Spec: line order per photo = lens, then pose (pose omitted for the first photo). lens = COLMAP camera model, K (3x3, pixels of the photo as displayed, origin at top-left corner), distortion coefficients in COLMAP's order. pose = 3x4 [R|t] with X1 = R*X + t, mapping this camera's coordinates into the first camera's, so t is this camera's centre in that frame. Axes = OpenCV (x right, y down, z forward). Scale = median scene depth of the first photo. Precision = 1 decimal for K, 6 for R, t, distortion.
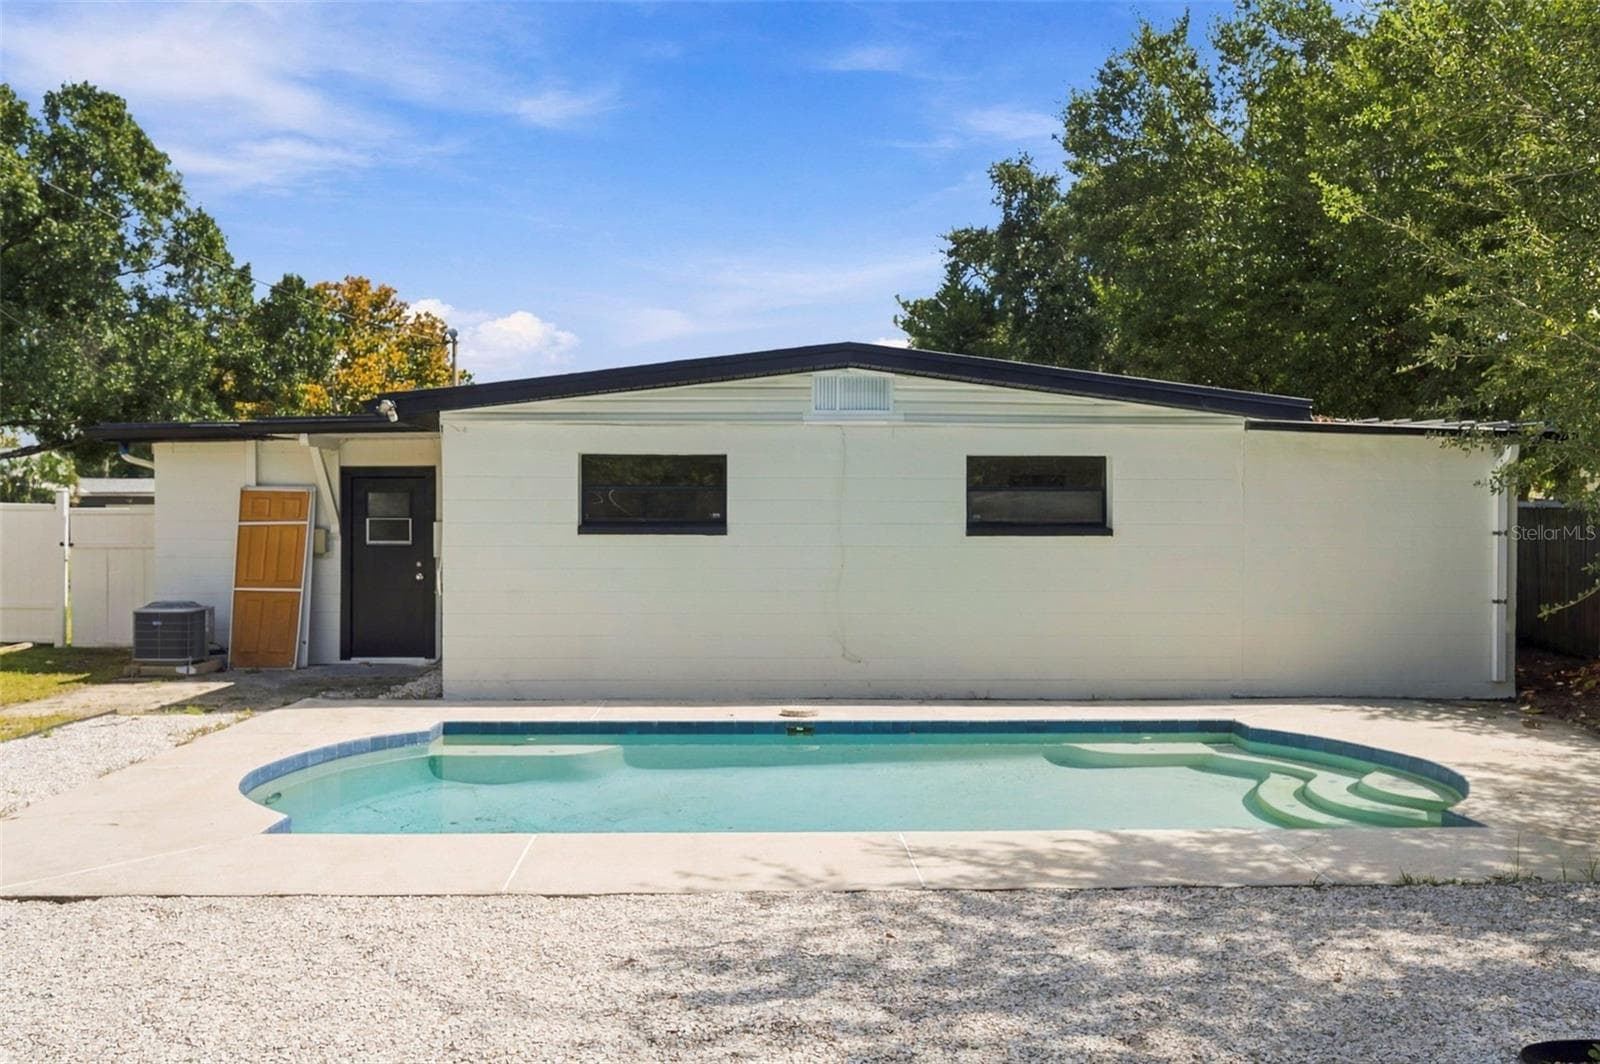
lens RADIAL K [[1293.2, 0, 800.0], [0, 1293.2, 532.0], [0, 0, 1]] dist [-0.002506, -0.006969]
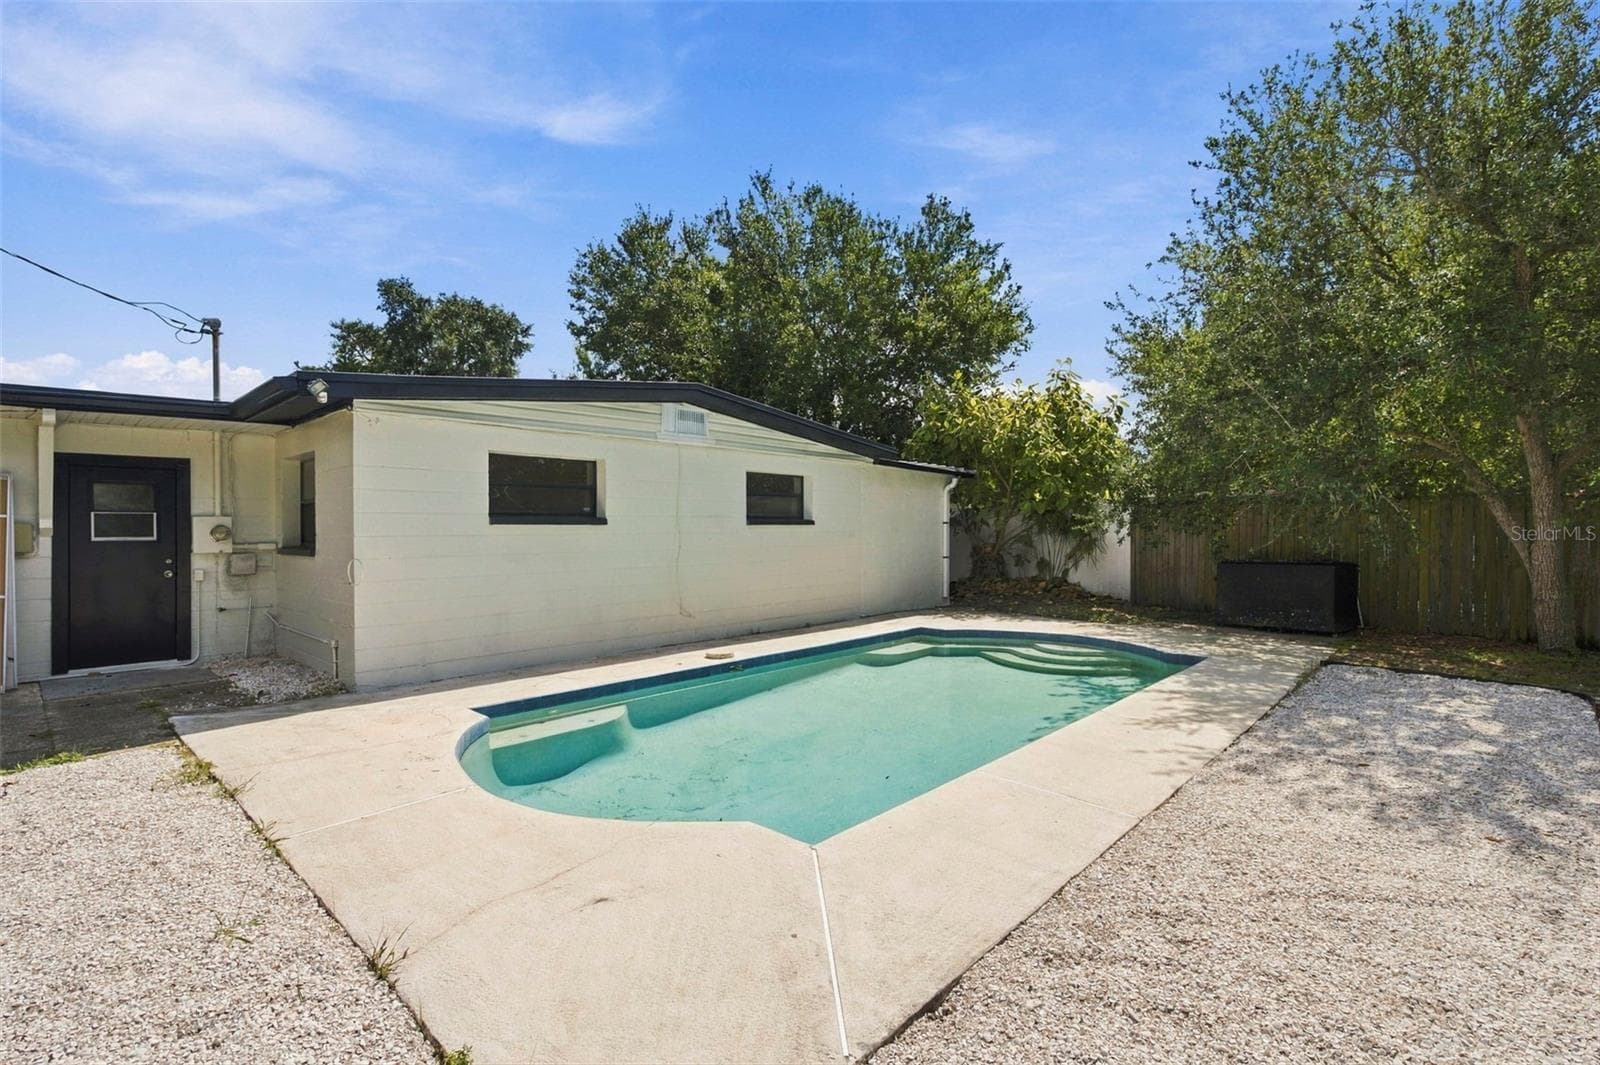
lens RADIAL K [[737.1, 0, 800.0], [0, 737.1, 532.5], [0, 0, 1]] dist [0.000154, 0.000107]
pose [[0.708948, -0.009766, 0.705193, -0.355622], [0.013498, 0.999909, 0.000278, 0.010173], [-0.705132, 0.009322, 0.709015, 0.300776]]
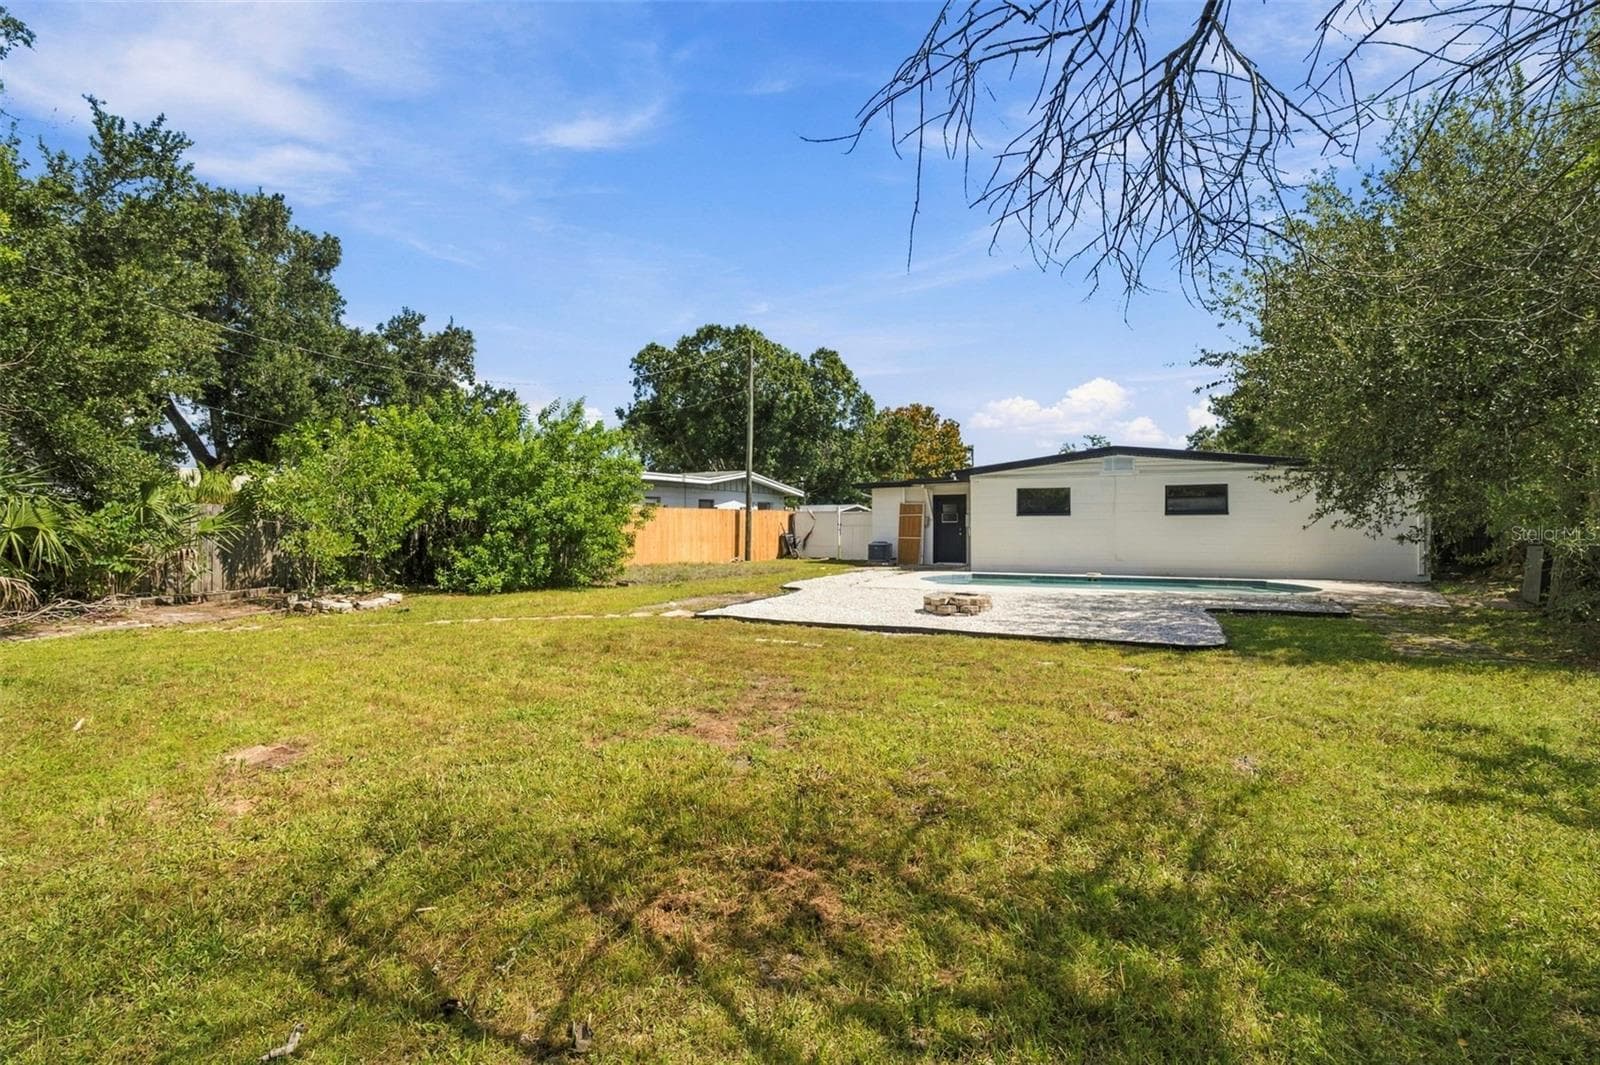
lens RADIAL K [[749.4, 0, 800.0], [0, 749.4, 532.5], [0, 0, 1]] dist [-0.000257, 0.000025]
pose [[0.890943, 0.000070, -0.454114, 0.135676], [-0.001738, 0.999993, -0.003257, 0.038101], [0.454111, 0.003692, 0.890937, -0.615706]]
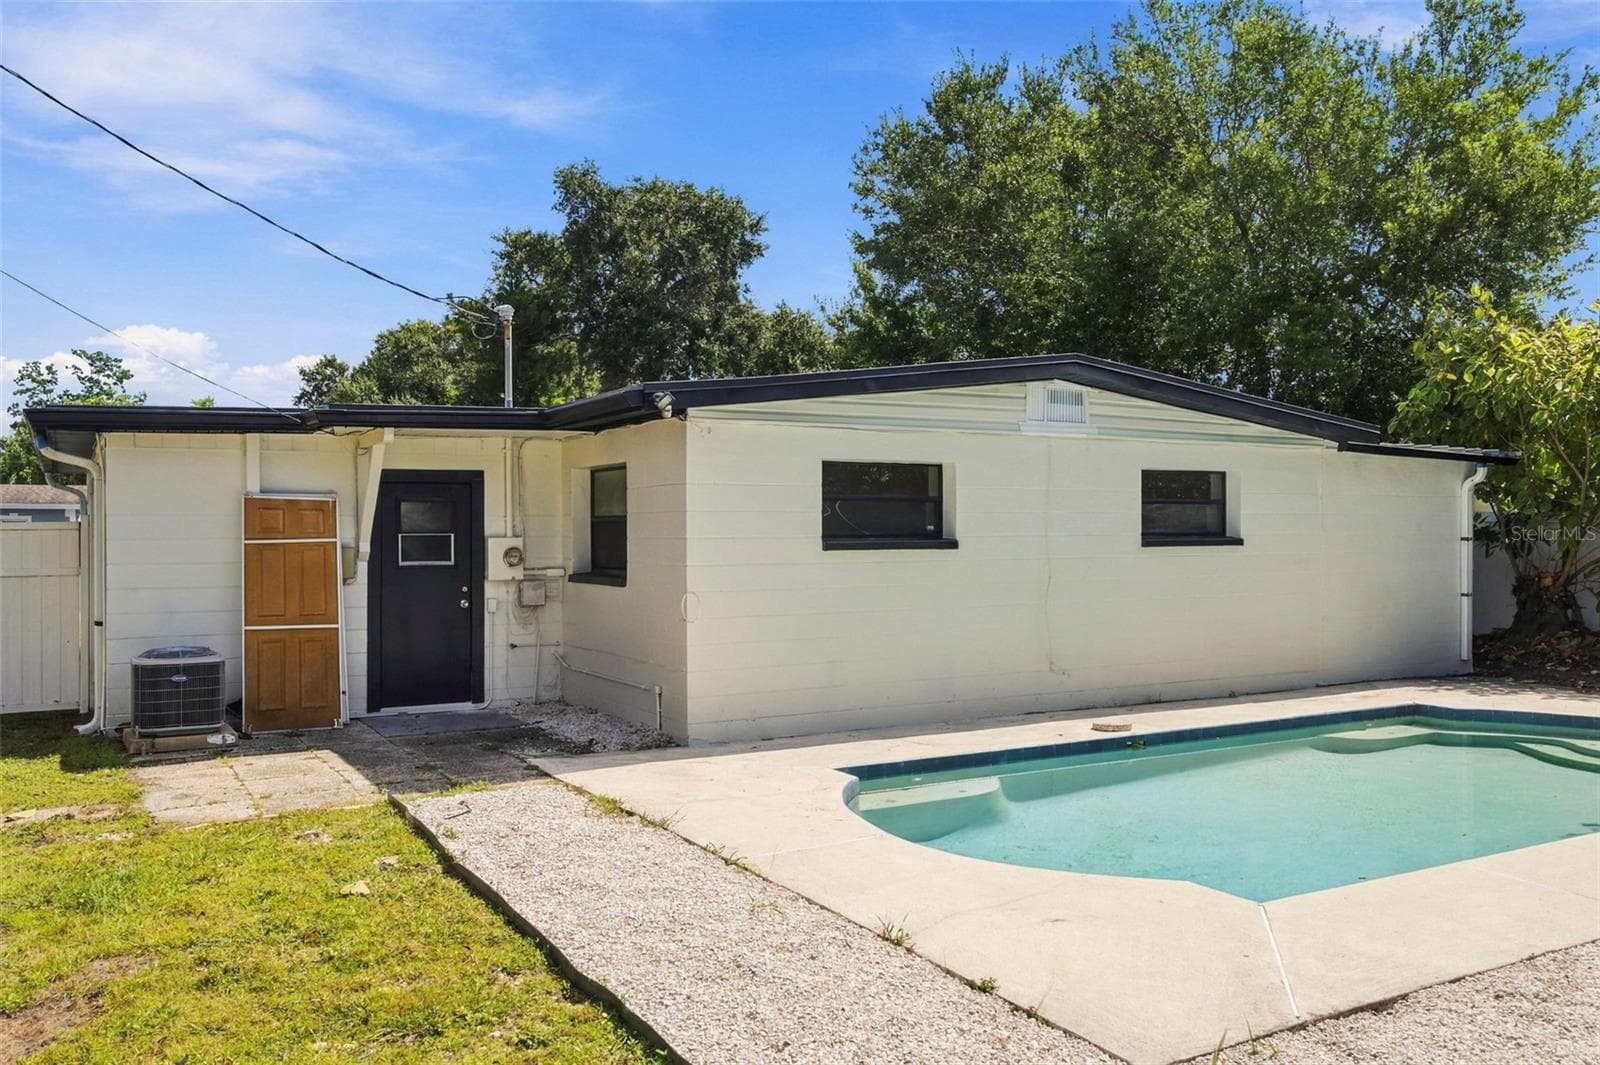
lens RADIAL K [[1293.2, 0, 800.0], [0, 1293.2, 532.5], [0, 0, 1]] dist [-0.002506, -0.006969]
pose [[0.885665, -0.006349, 0.464281, -0.499289], [0.010139, 0.999933, -0.005667, -0.004544], [-0.464213, 0.009726, 0.885670, 0.175620]]
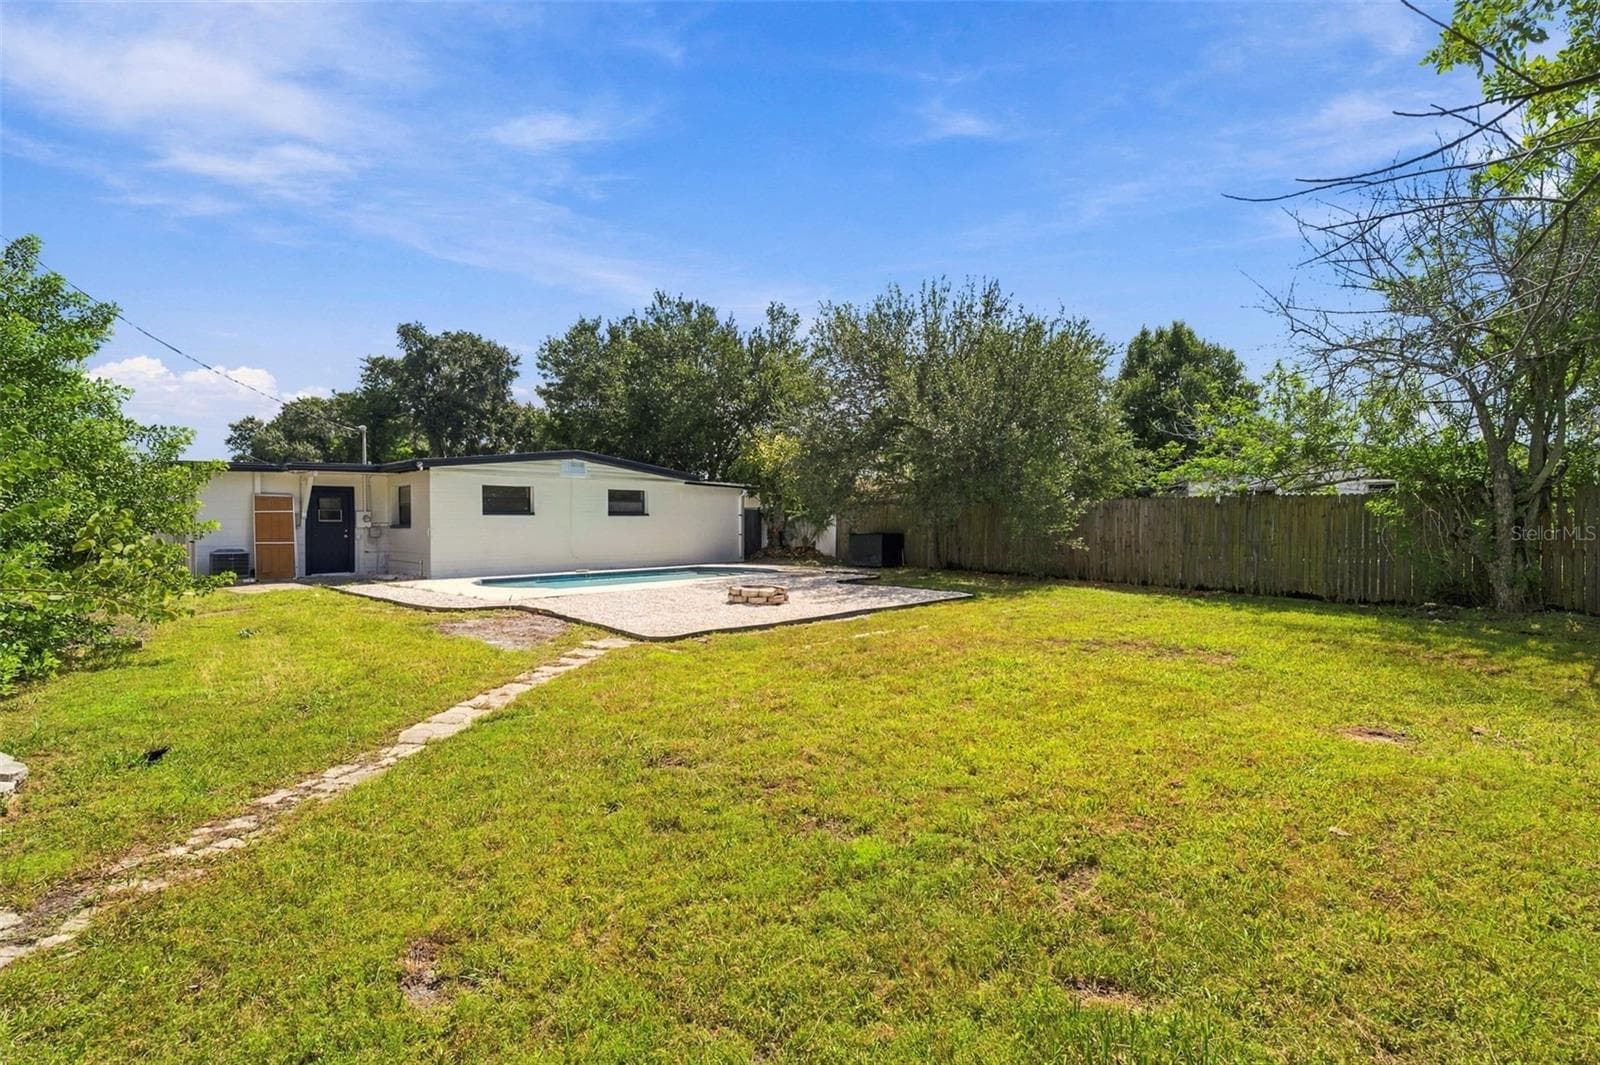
lens RADIAL K [[737.1, 0, 800.0], [0, 737.1, 532.5], [0, 0, 1]] dist [0.000154, 0.000107]
pose [[0.707995, -0.013882, 0.706081, -0.653816], [0.013137, 0.999893, 0.006487, 0.030966], [-0.706096, 0.004683, 0.708101, -0.462433]]
